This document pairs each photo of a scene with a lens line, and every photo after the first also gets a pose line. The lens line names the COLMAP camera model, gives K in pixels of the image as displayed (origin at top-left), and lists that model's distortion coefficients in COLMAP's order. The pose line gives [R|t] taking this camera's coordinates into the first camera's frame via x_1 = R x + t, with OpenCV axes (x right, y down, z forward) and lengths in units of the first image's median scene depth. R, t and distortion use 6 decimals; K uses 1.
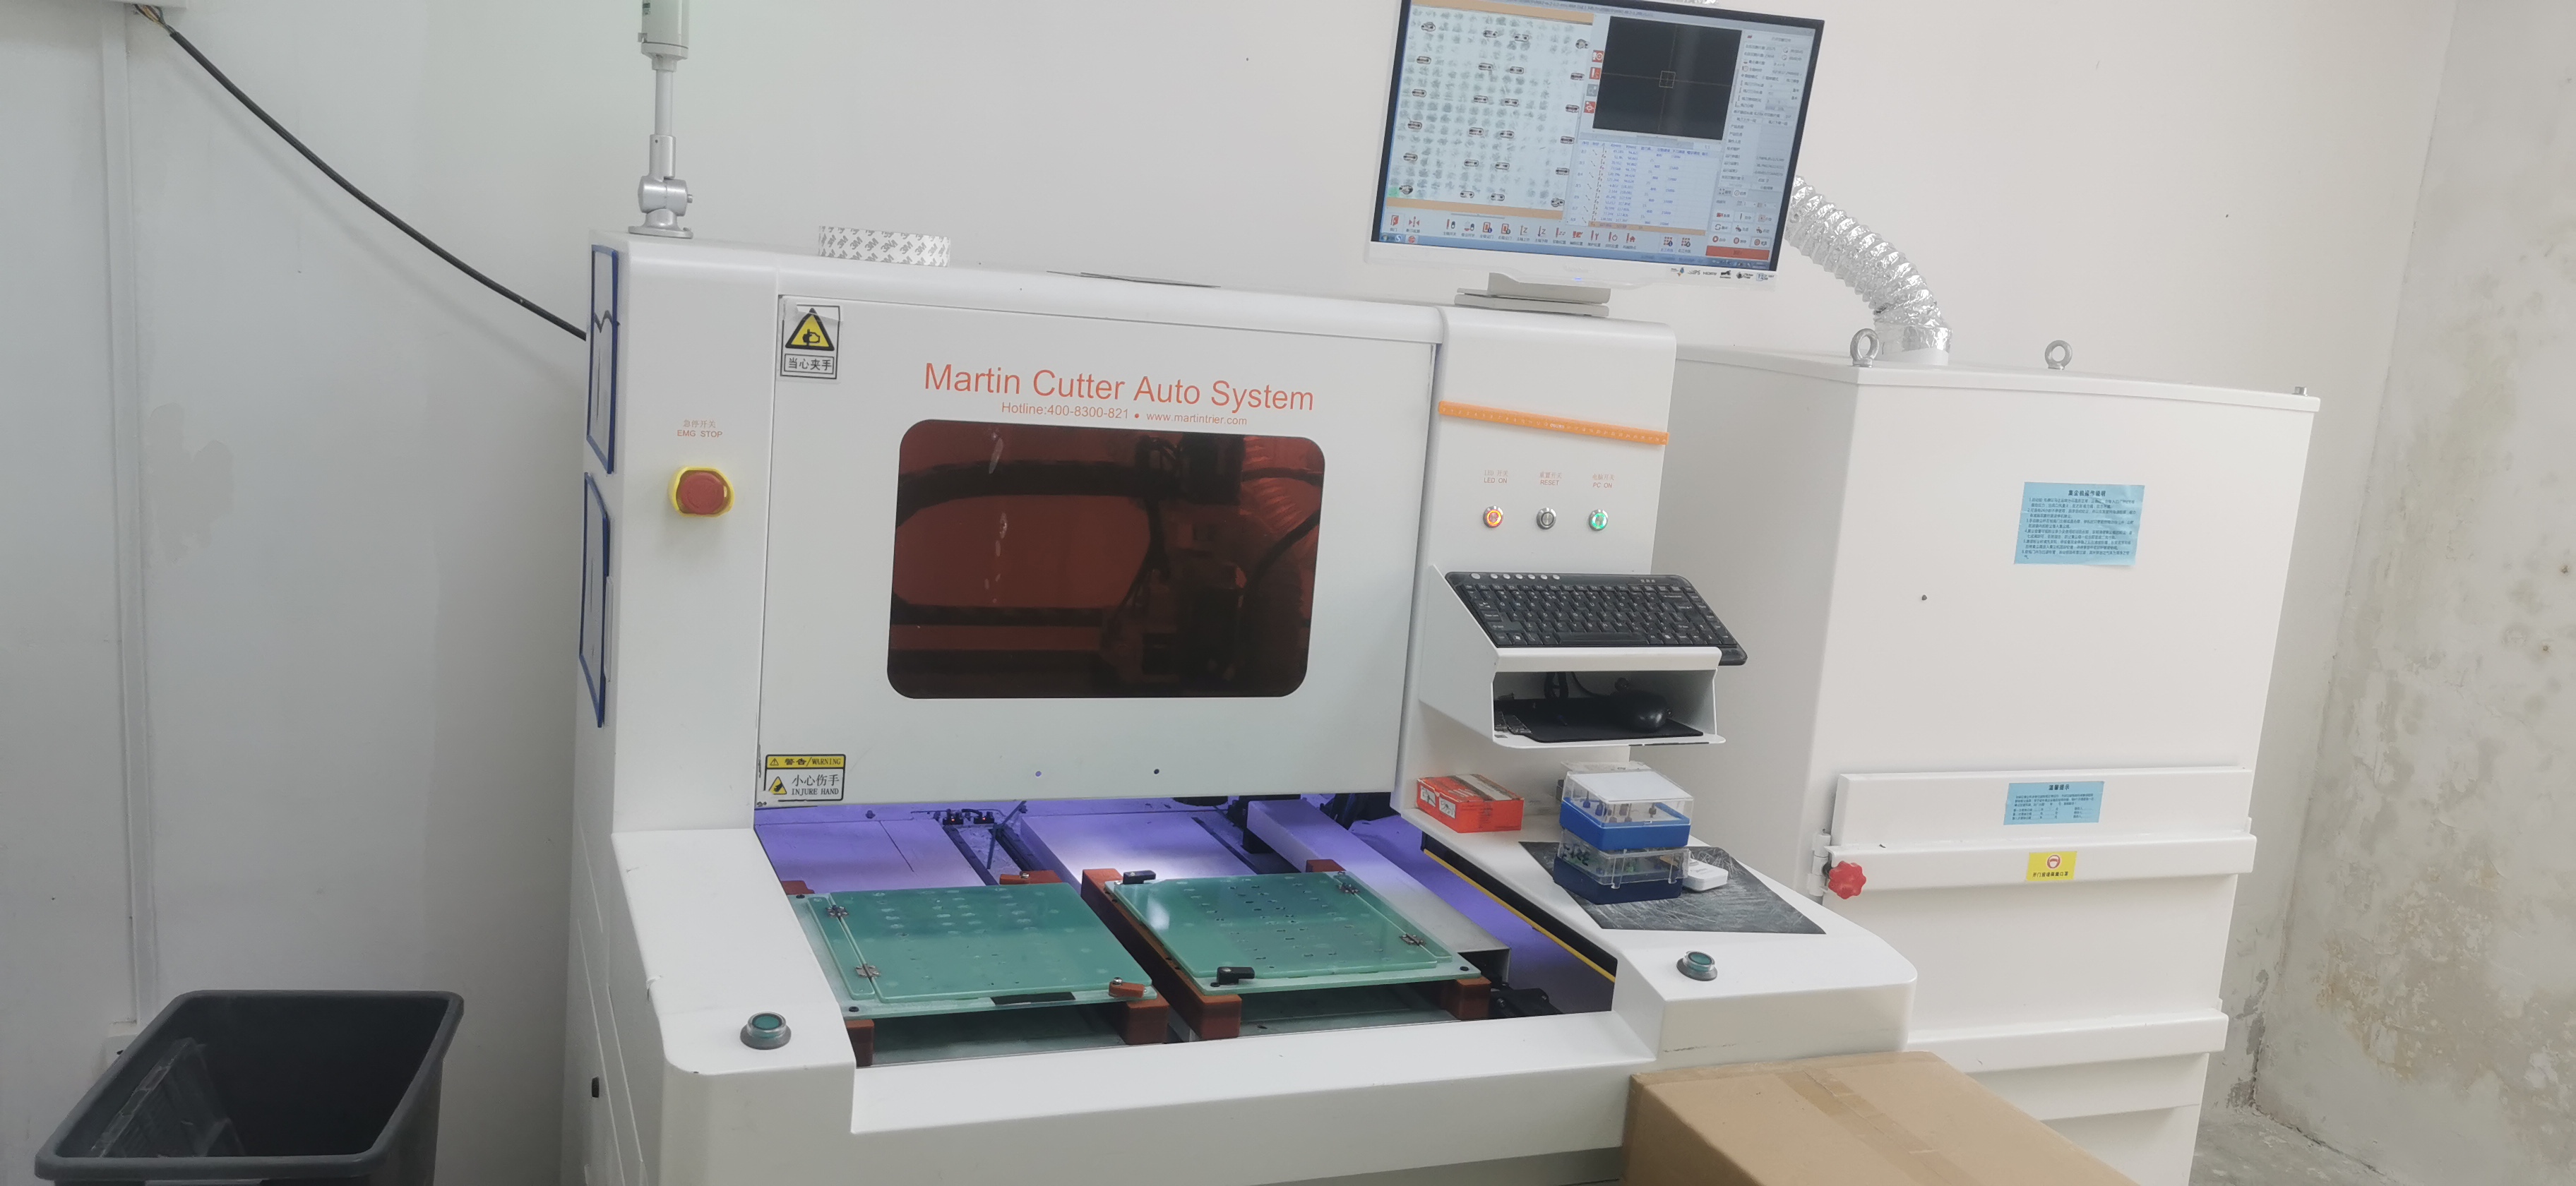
lens RADIAL K [[1980.2, 0, 1288.0], [0, 1980.2, 593.0], [0, 0, 1]] dist [0.056341, -0.045031]
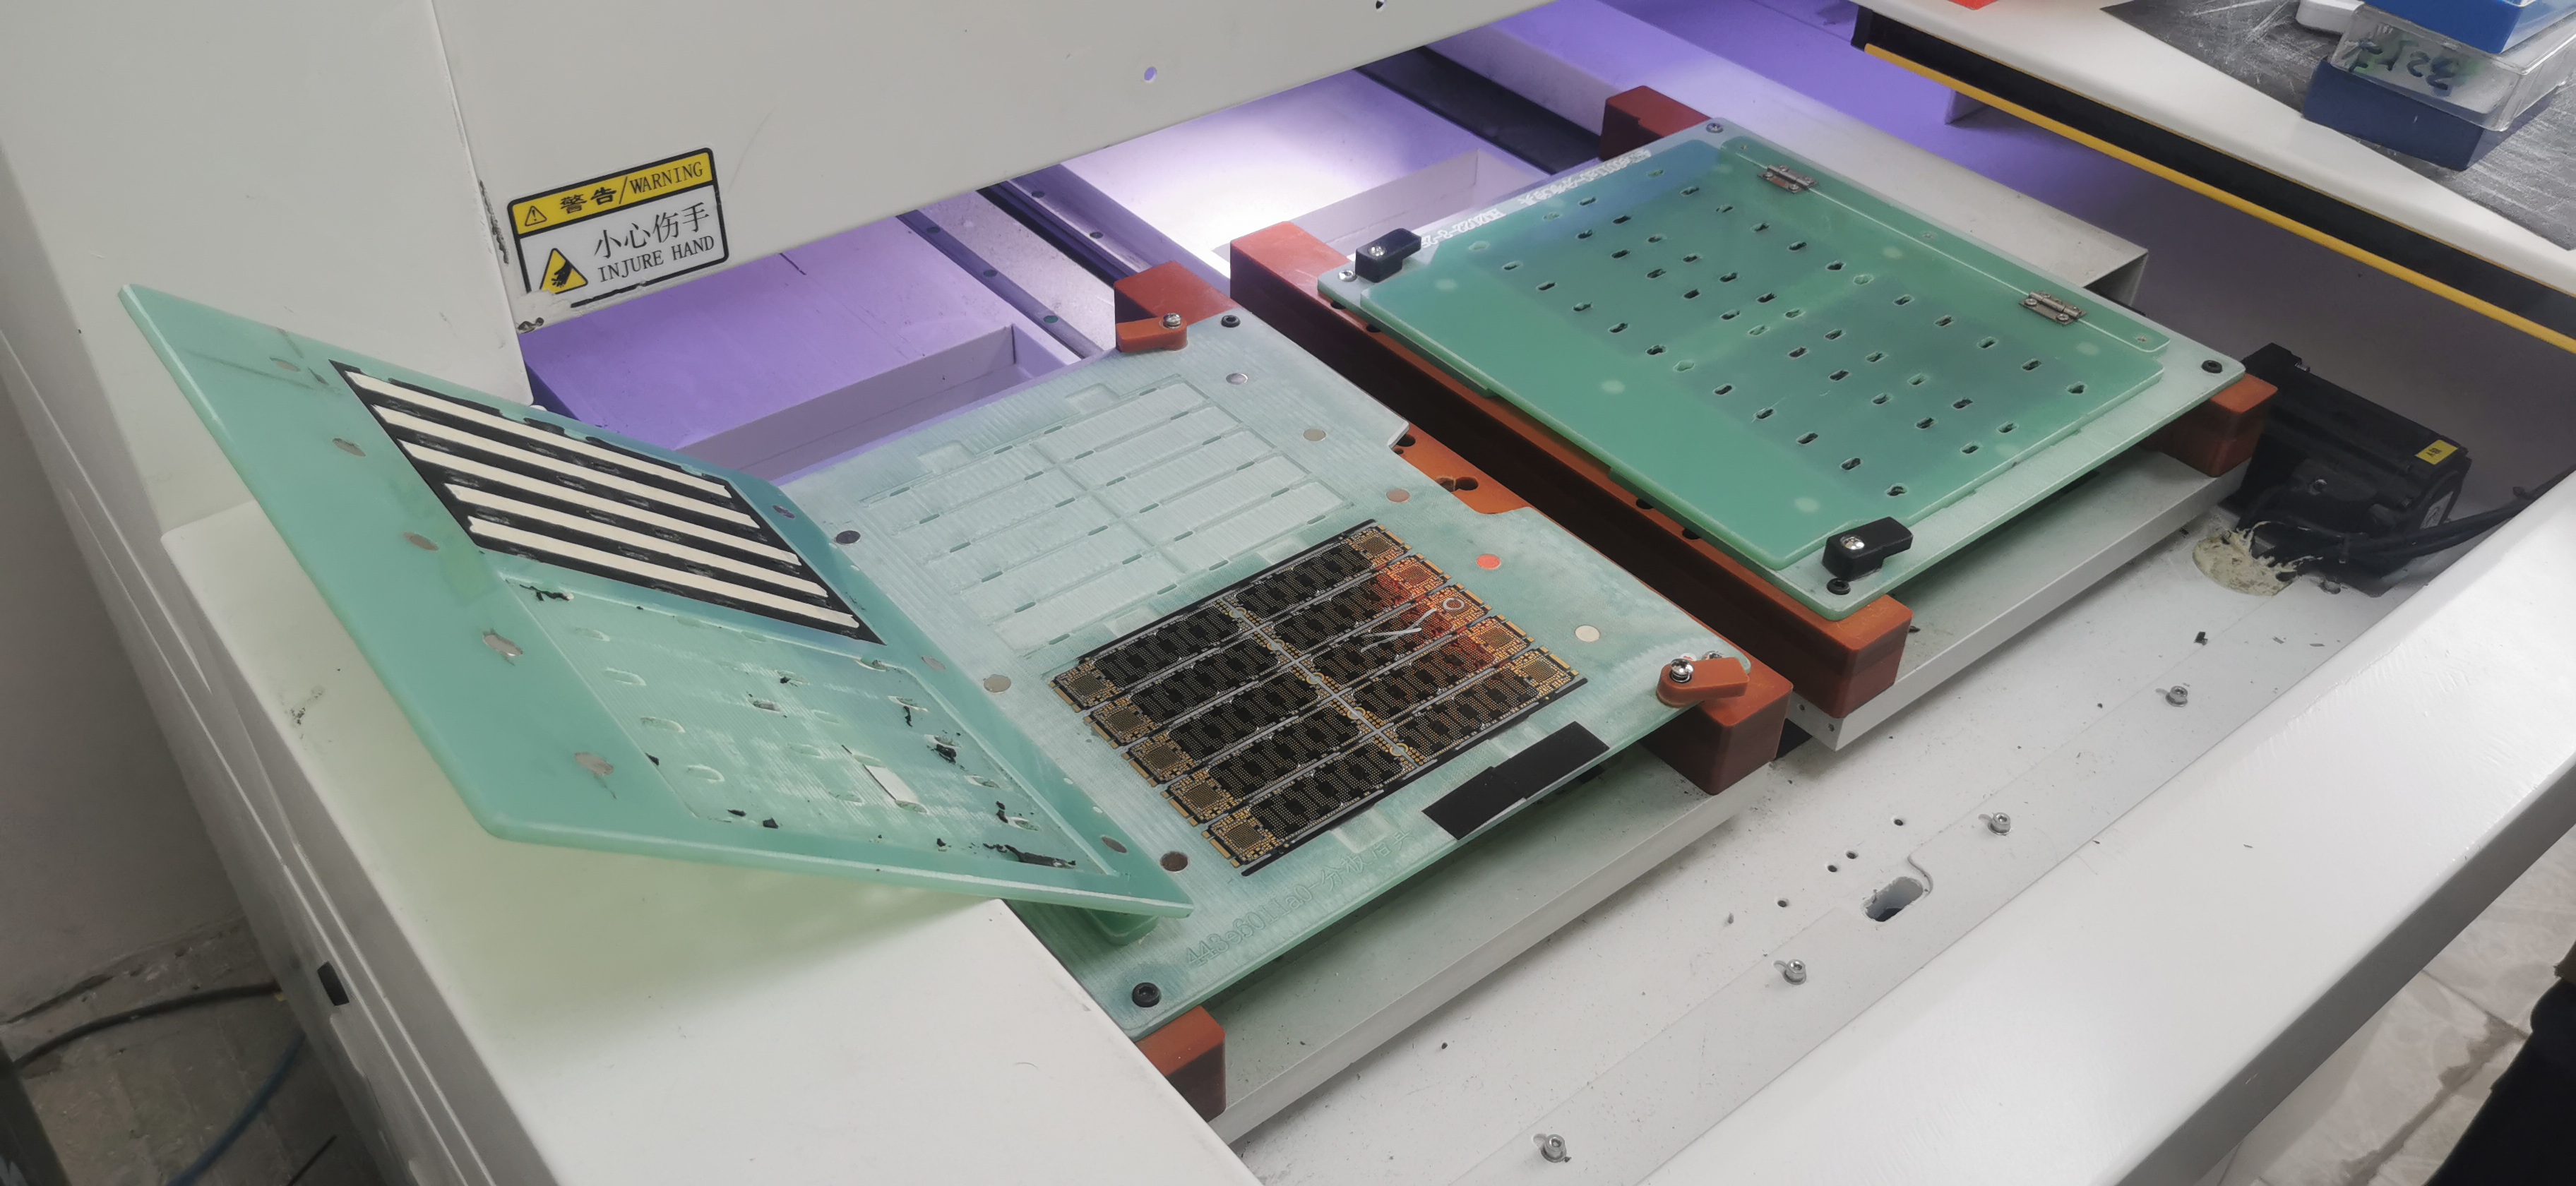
lens RADIAL K [[1980.2, 0, 1288.0], [0, 1980.2, 593.0], [0, 0, 1]] dist [0.056341, -0.045031]
pose [[0.957025, -0.228966, 0.177983, -0.206216], [0.105390, 0.846349, 0.522099, -0.031908], [-0.270179, -0.480904, 0.834107, 0.622988]]
